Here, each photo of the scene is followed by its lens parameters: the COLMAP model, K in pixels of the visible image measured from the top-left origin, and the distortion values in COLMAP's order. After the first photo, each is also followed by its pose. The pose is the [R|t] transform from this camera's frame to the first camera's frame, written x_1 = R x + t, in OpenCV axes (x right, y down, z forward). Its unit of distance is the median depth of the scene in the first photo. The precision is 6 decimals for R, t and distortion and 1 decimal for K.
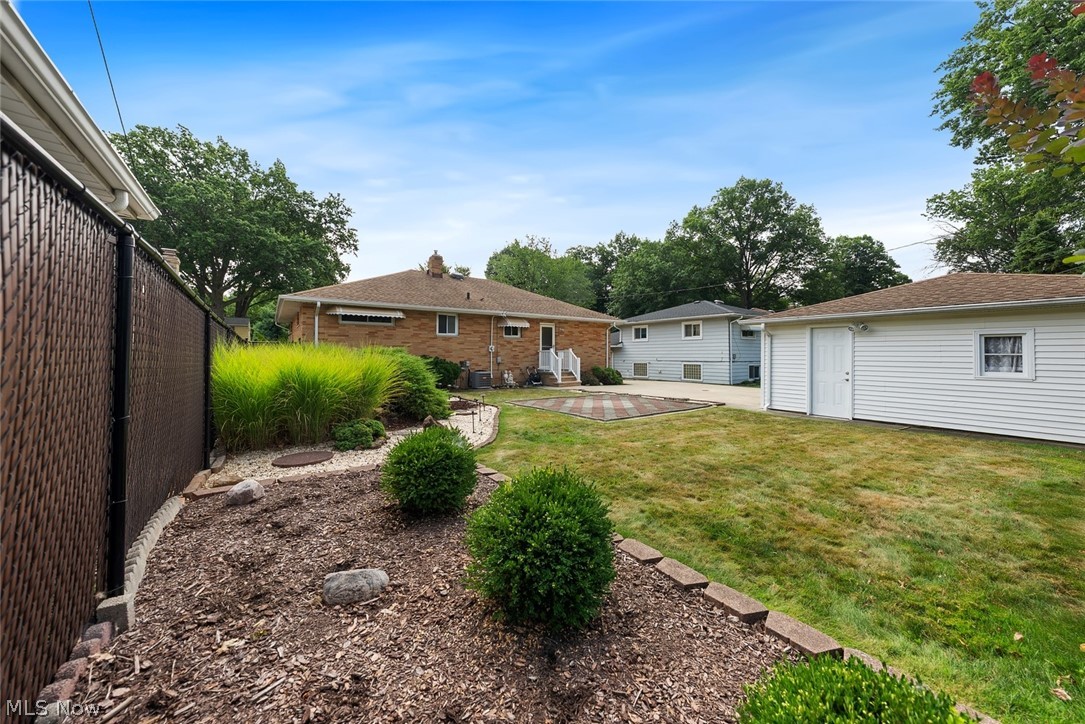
lens RADIAL K [[387.4, 0, 541.9], [0, 387.4, 346.3], [0, 0, 1]] dist [-0.000431, -0.000035]
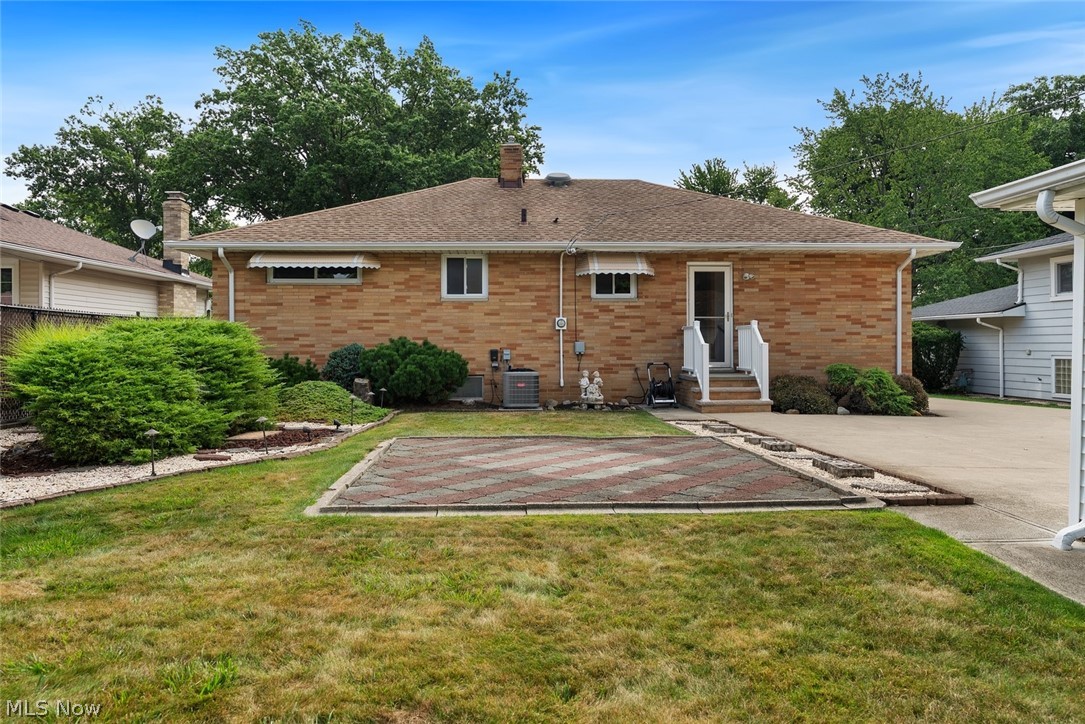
lens RADIAL K [[712.0, 0, 542.7], [0, 712.0, 345.1], [0, 0, 1]] dist [0.003744, 0.001140]
pose [[0.837217, -0.001312, -0.546869, 0.306756], [0.015524, 0.999651, 0.021368, 0.012944], [0.546651, -0.026379, 0.836945, 0.254866]]
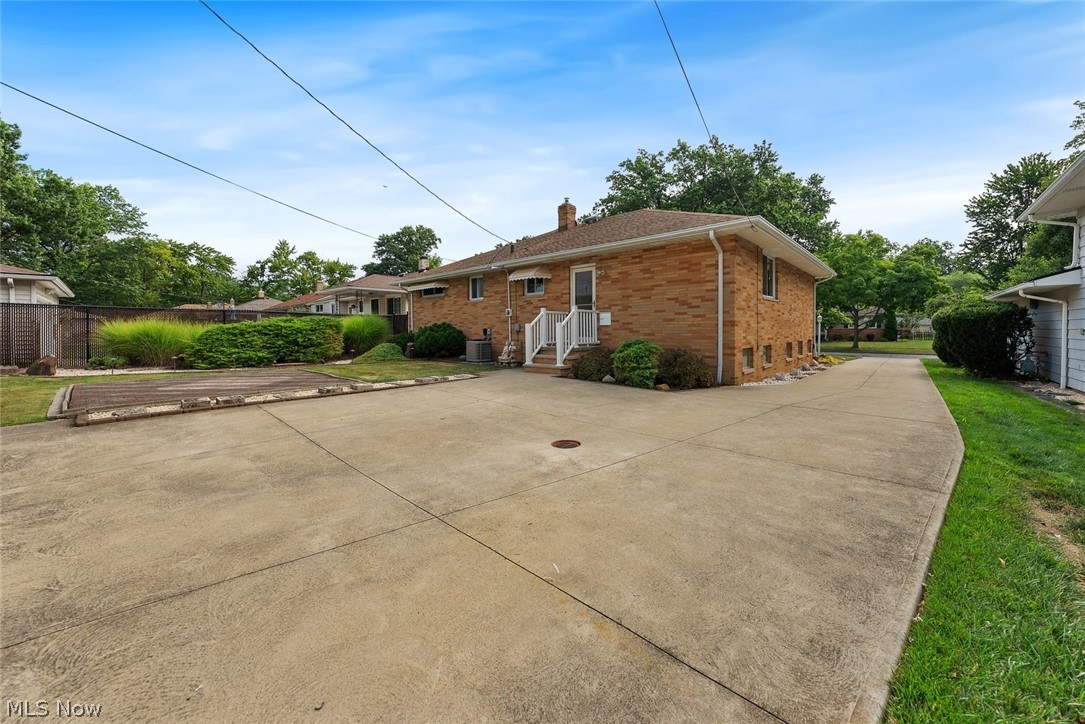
lens RADIAL K [[399.1, 0, 567.9], [0, 399.1, 330.6], [0, 0, 1]] dist [-0.001464, -0.000144]
pose [[0.236882, 0.001944, -0.971536, 0.634541], [0.028662, 0.999549, 0.008988, 0.036455], [0.971115, -0.029975, 0.236720, 0.882129]]
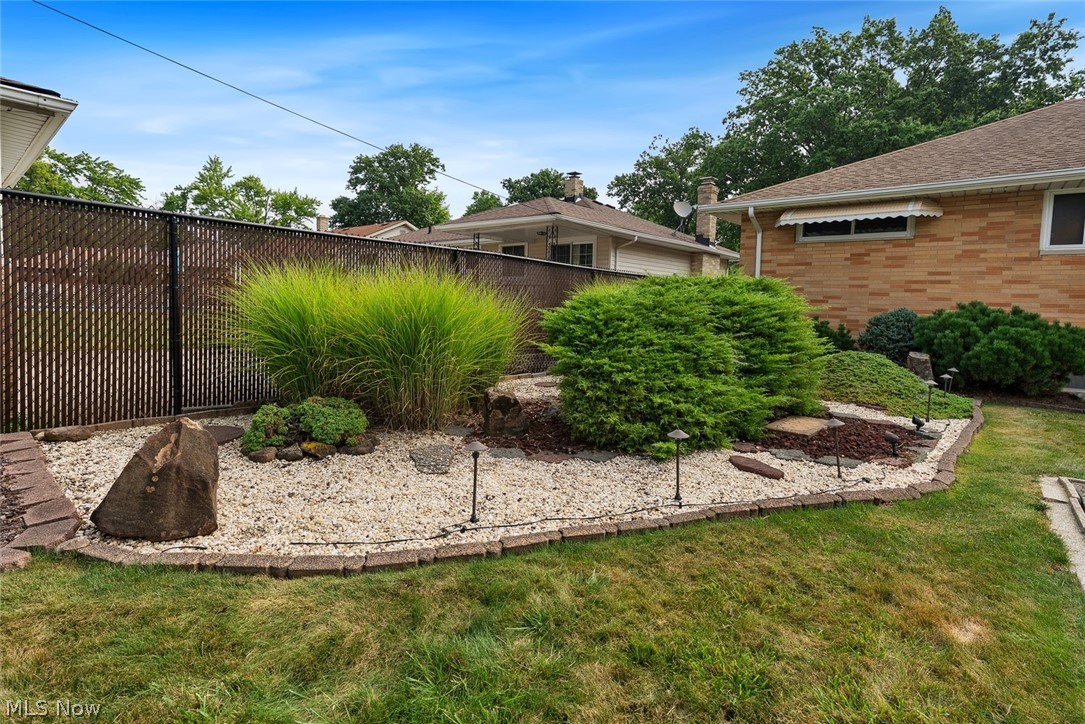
lens RADIAL K [[523.1, 0, 561.9], [0, 523.1, 330.7], [0, 0, 1]] dist [0.002310, 0.000302]
pose [[0.257567, 0.061490, -0.964302, 0.089320], [-0.005865, 0.998054, 0.062075, 0.017161], [0.966243, -0.010333, 0.257427, 0.371139]]
